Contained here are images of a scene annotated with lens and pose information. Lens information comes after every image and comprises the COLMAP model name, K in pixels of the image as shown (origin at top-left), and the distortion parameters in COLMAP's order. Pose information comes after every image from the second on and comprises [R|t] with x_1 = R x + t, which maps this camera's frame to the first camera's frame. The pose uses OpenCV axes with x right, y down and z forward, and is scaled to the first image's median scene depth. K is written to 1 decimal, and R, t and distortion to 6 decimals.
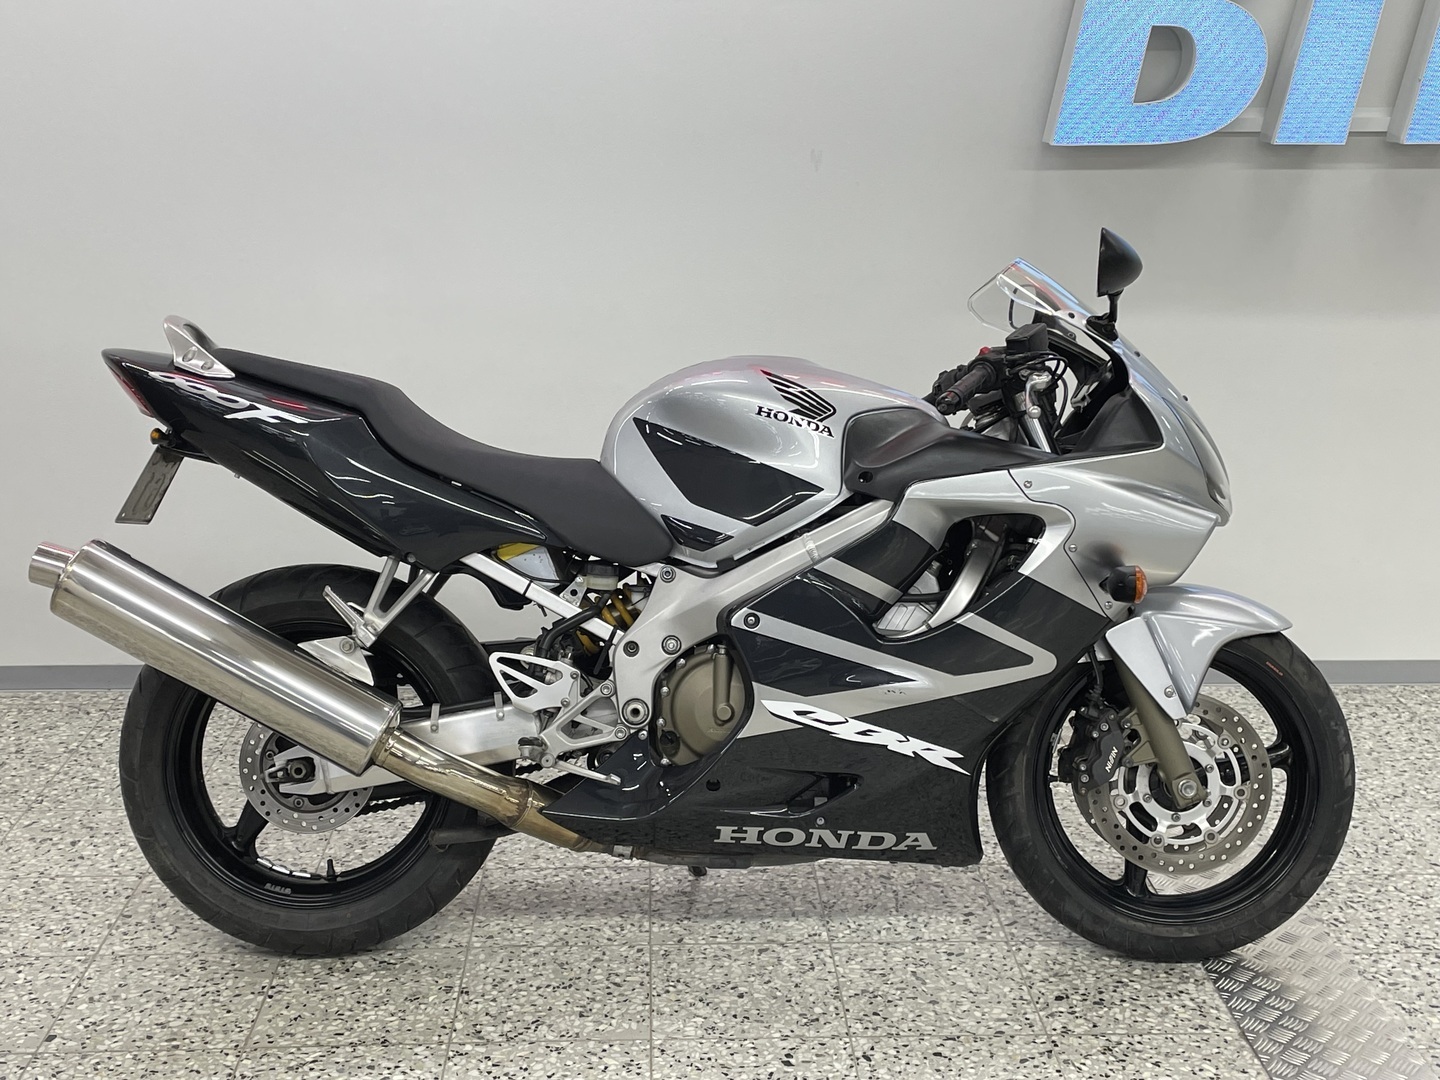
lens RADIAL K [[1846.6, 0, 728.3], [0, 1846.6, 538.4], [0, 0, 1]] dist [0.070679, 0.000000]
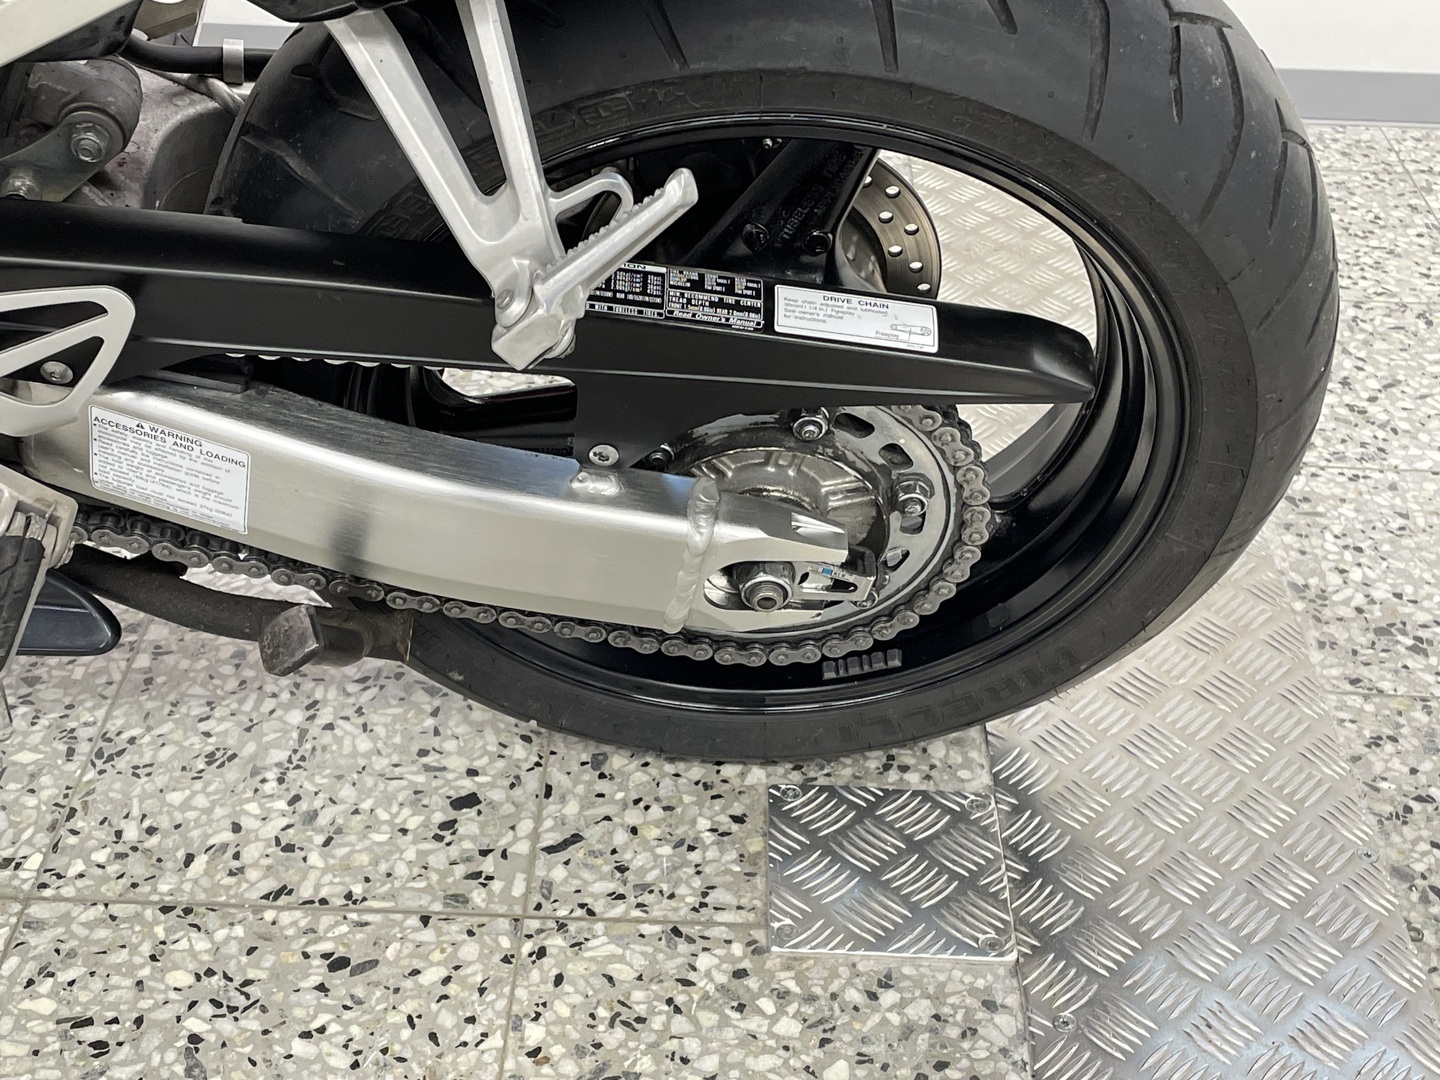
lens RADIAL K [[1952.5, 0, 707.3], [0, 1952.5, 548.0], [0, 0, 1]] dist [0.082843, 0.000000]
pose [[0.997023, 0.058960, -0.049682, 0.208332], [-0.038034, 0.936623, 0.348268, 0.014575], [0.067067, -0.345341, 0.936078, 0.689915]]
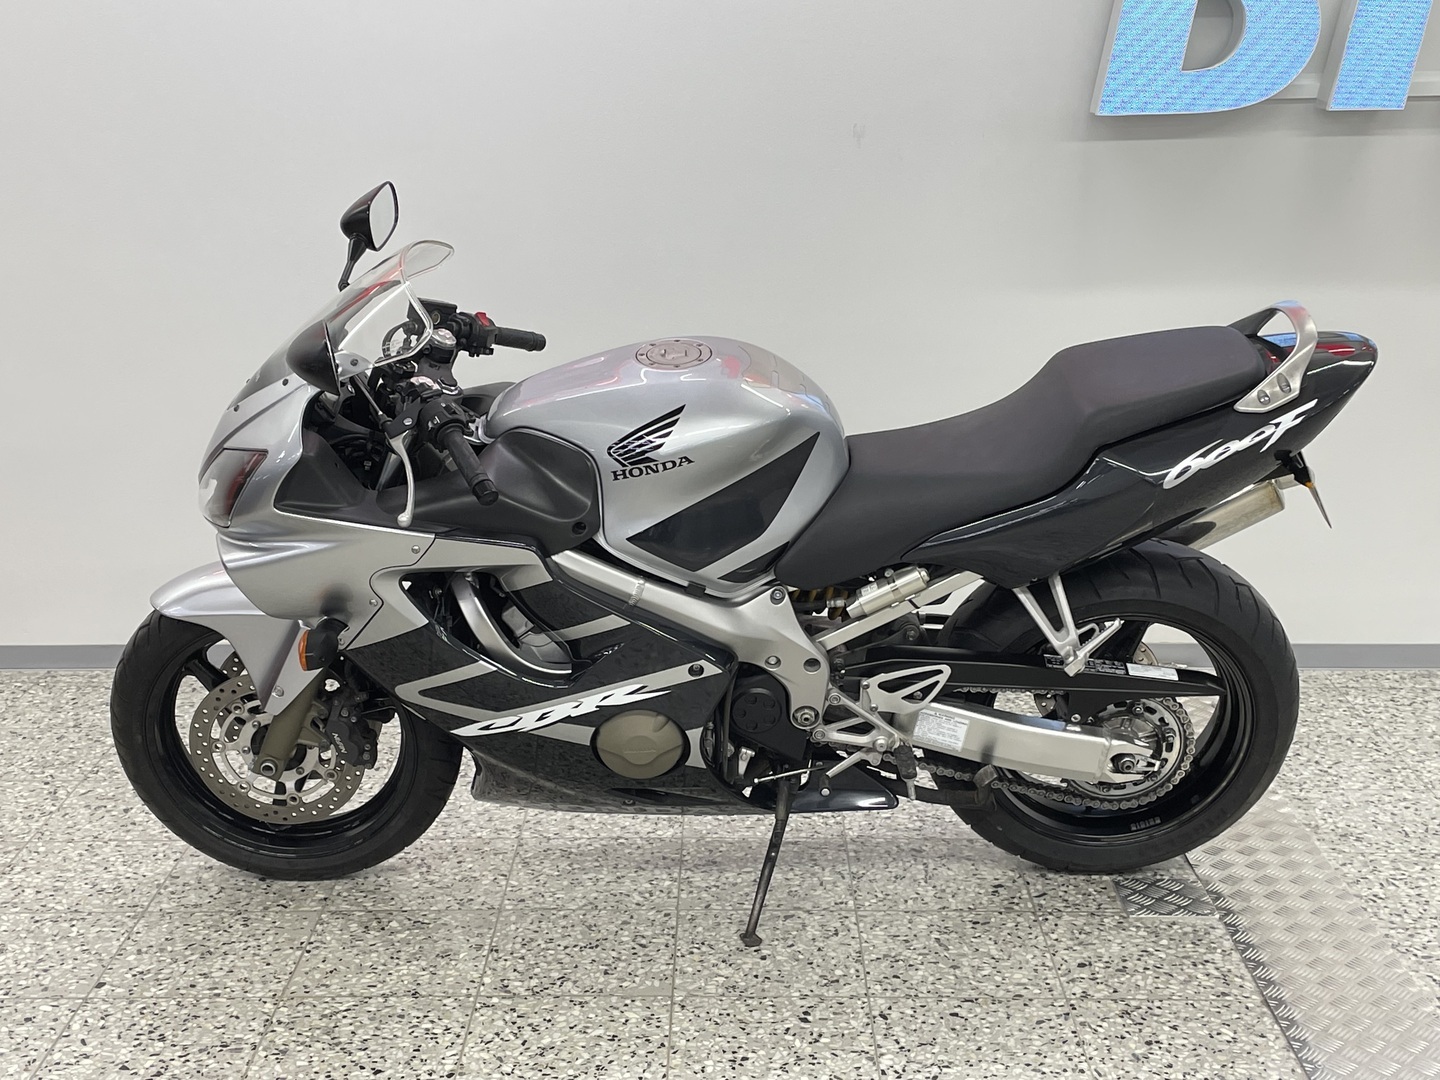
lens RADIAL K [[1952.5, 0, 685.6], [0, 1952.5, 543.6], [0, 0, 1]] dist [0.082843, 0.000000]
pose [[0.997454, -0.001327, -0.071303, 0.039788], [0.001229, 0.999998, -0.001410, 0.020738], [0.071305, 0.001318, 0.997454, -0.070967]]
